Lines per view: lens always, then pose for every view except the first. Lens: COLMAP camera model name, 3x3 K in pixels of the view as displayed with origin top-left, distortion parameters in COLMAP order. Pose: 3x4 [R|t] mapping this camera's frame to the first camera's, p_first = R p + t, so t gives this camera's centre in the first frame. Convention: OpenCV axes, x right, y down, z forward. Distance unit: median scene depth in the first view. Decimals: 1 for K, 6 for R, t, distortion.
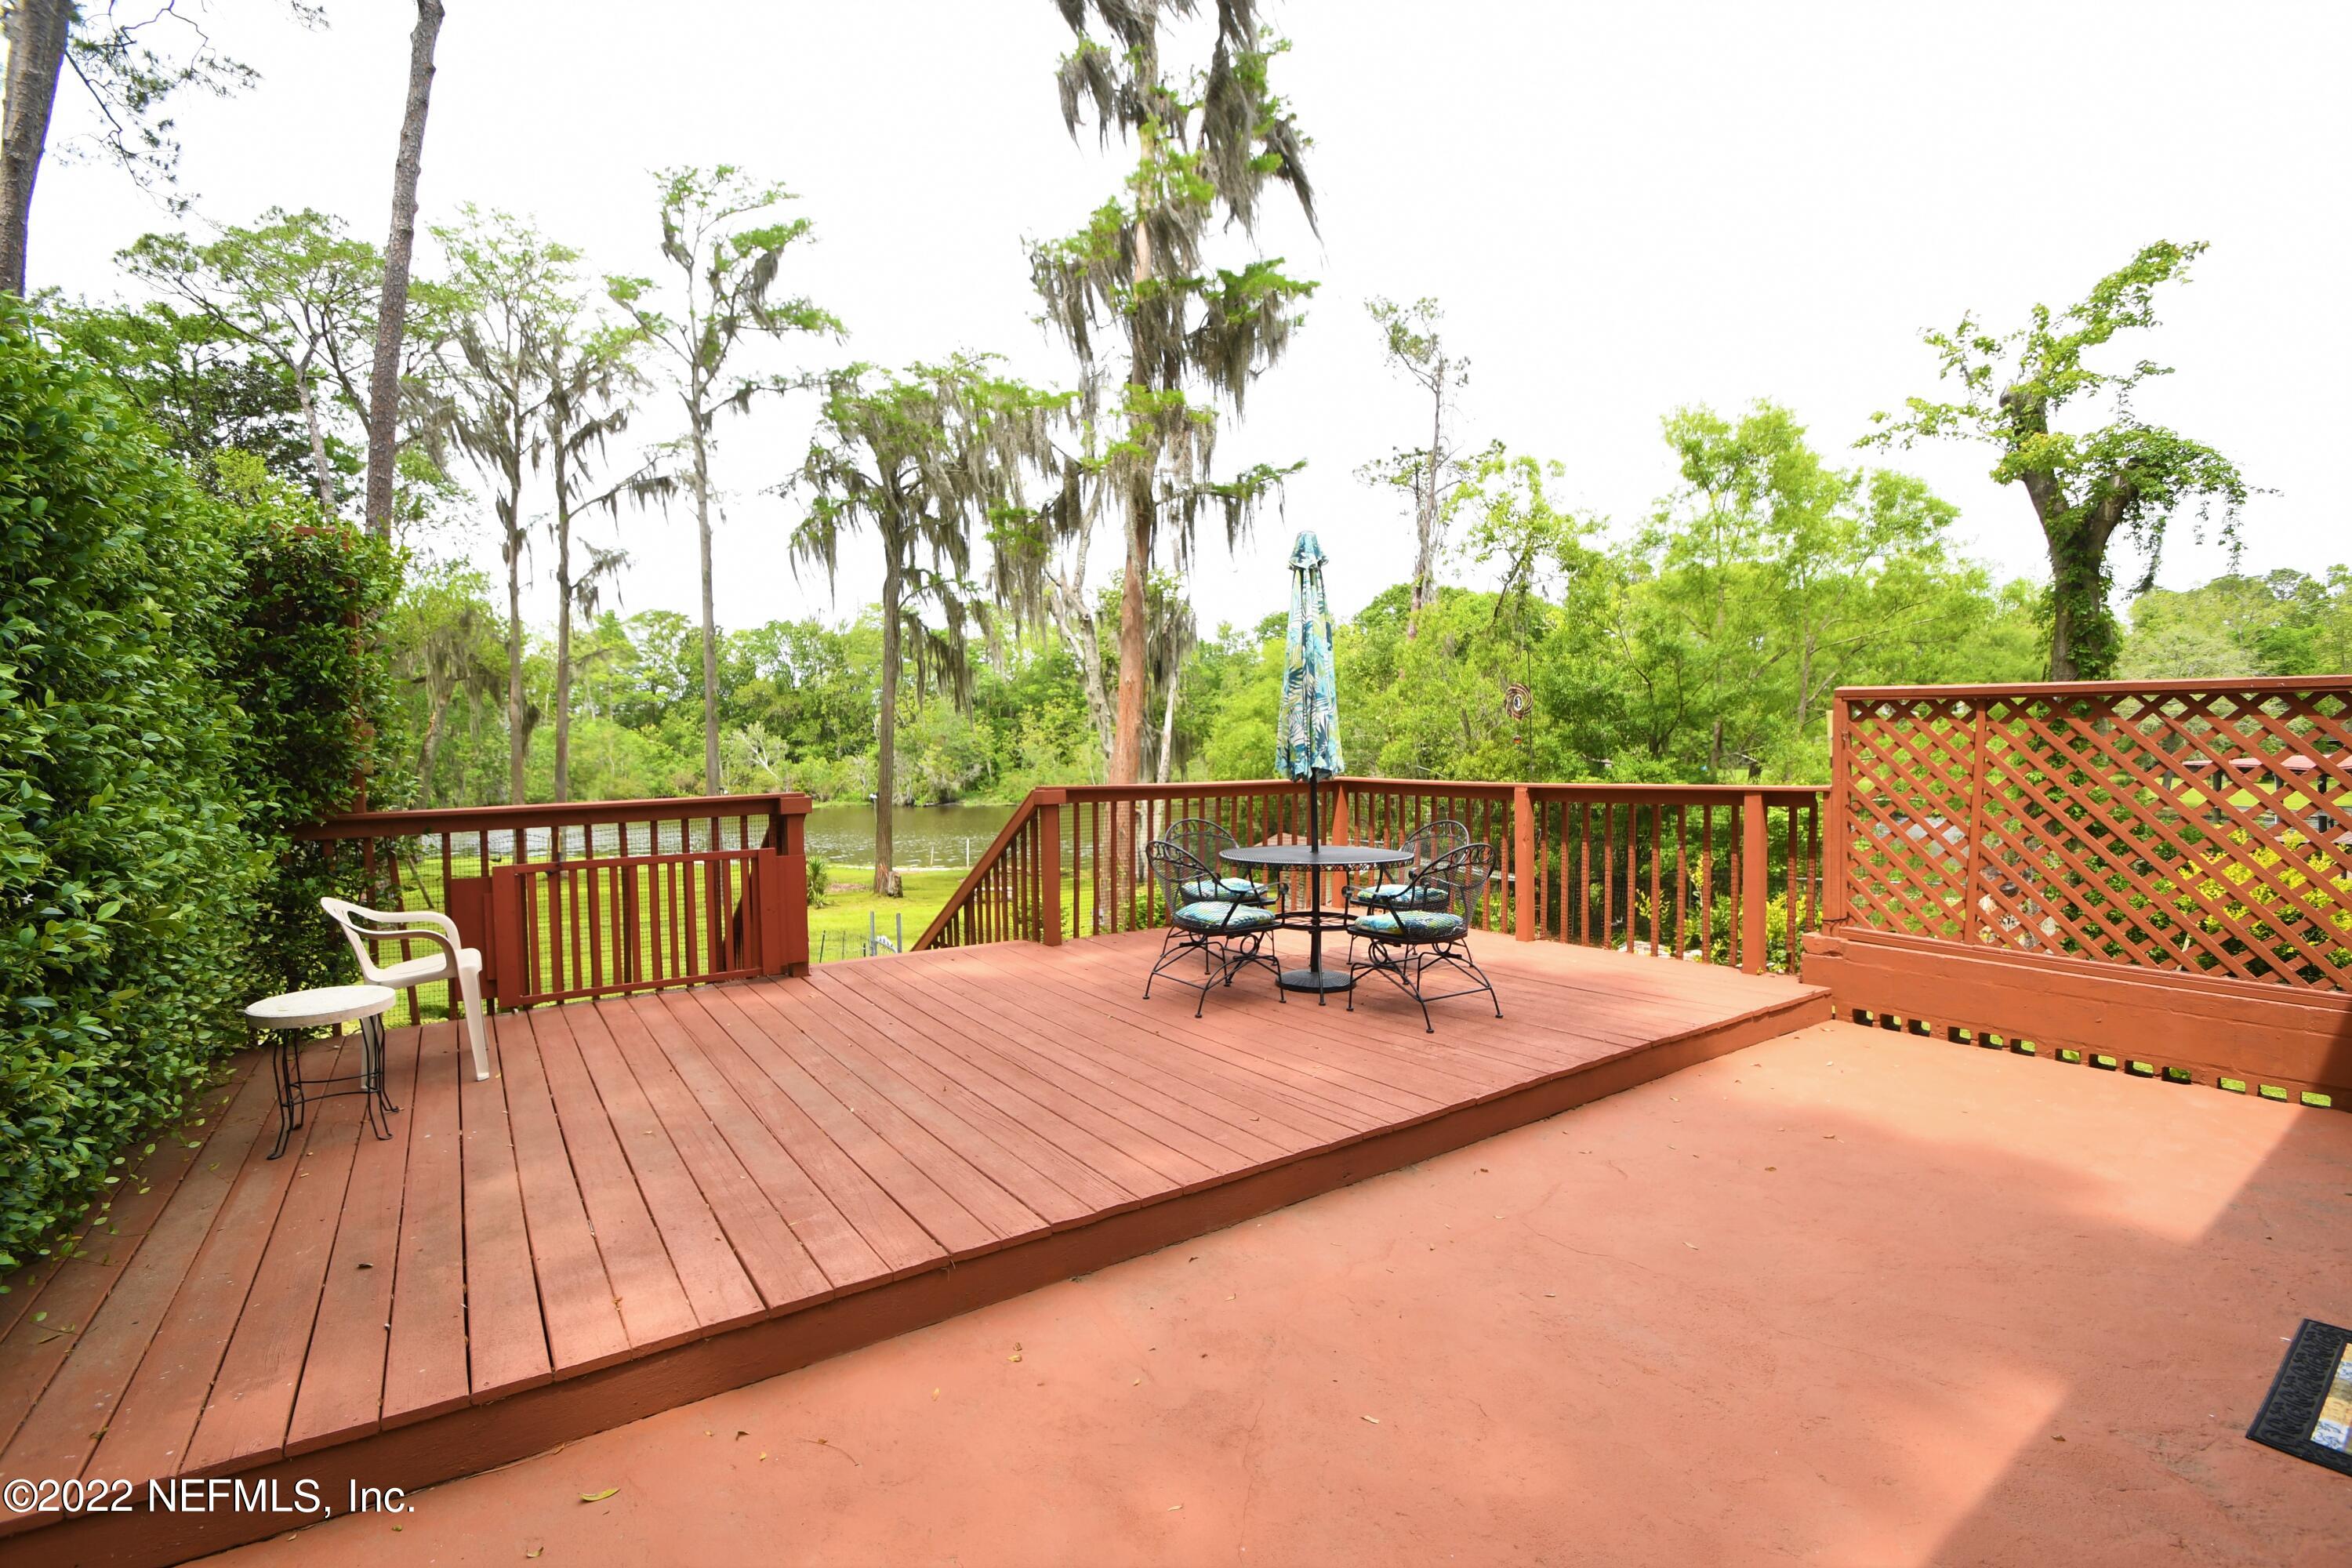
lens RADIAL K [[1029.5, 0, 1164.1], [0, 1029.5, 791.8], [0, 0, 1]] dist [0.017041, -0.019513]
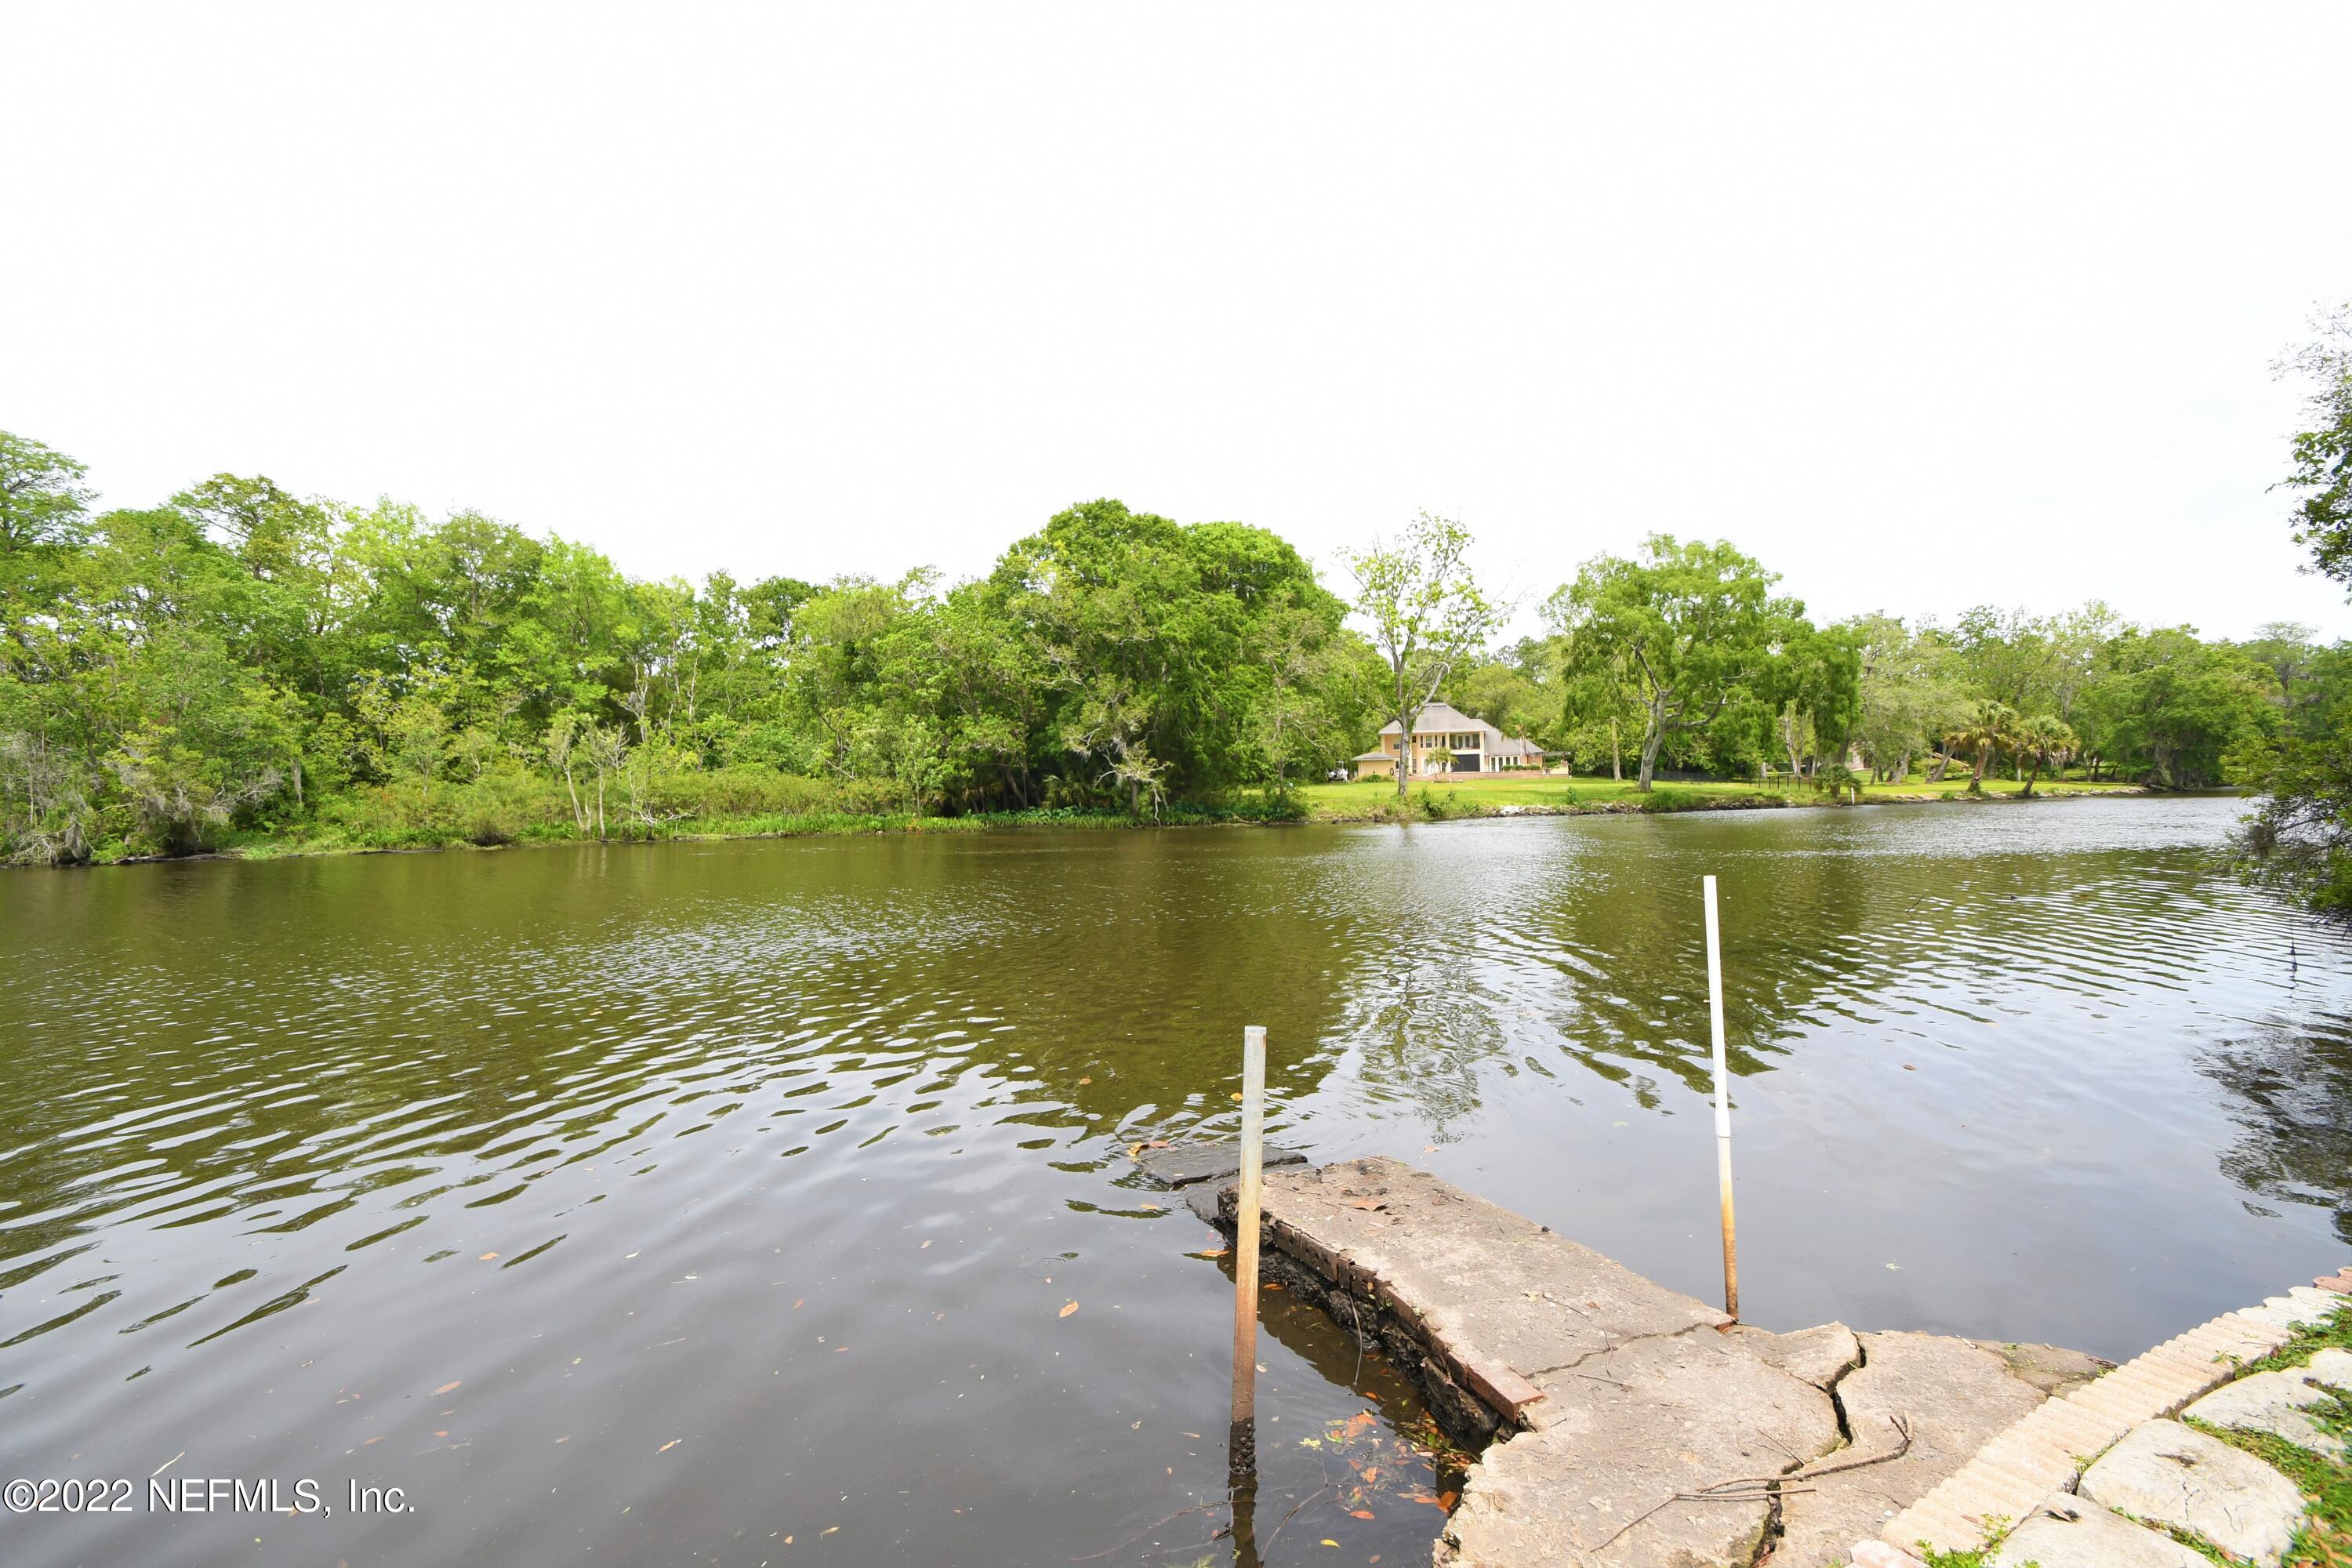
lens RADIAL K [[1029.5, 0, 1164.1], [0, 1029.5, 791.8], [0, 0, 1]] dist [0.017041, -0.019513]
pose [[0.822487, -0.011814, 0.568661, -0.384848], [0.040197, 0.998492, -0.037394, 0.055306], [-0.567362, 0.053615, 0.821721, 1.322736]]
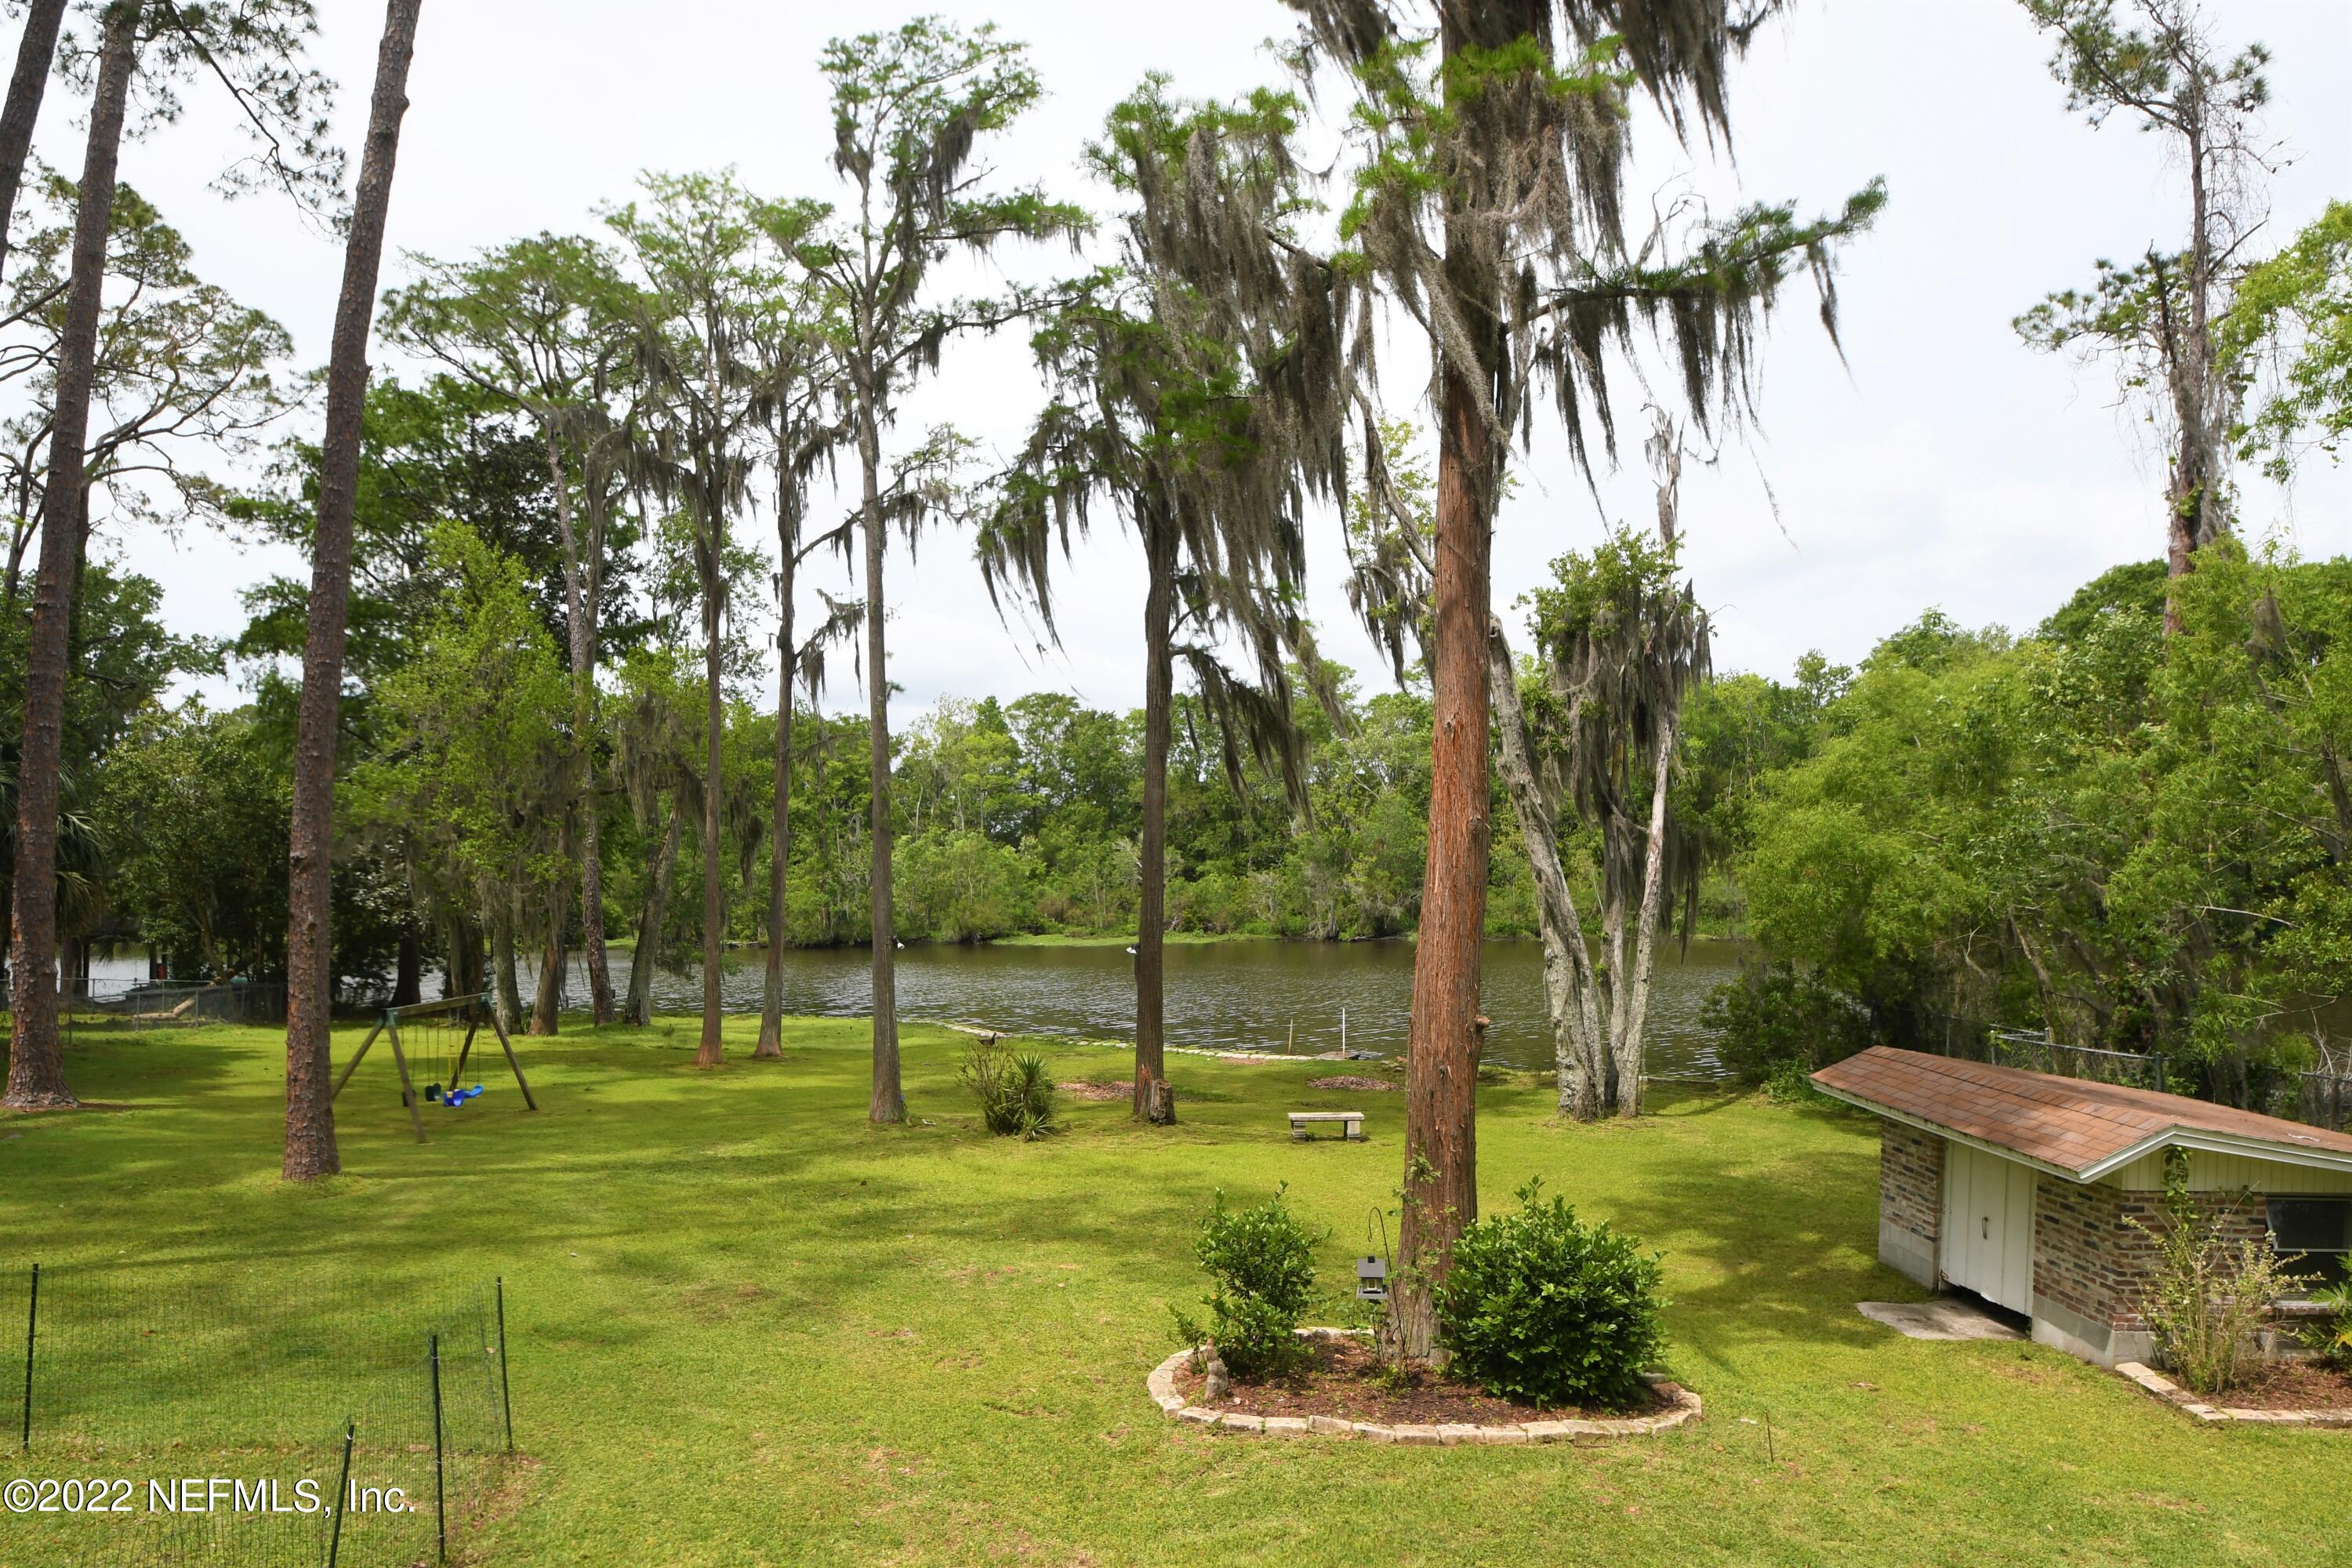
lens RADIAL K [[1366.6, 0, 1168.5], [0, 1366.6, 794.1], [0, 0, 1]] dist [-0.018373, -0.011732]
pose [[0.921749, -0.037180, -0.386000, 0.050340], [0.003926, 0.996237, -0.086583, -0.017831], [0.387766, 0.078292, 0.918427, 0.265524]]
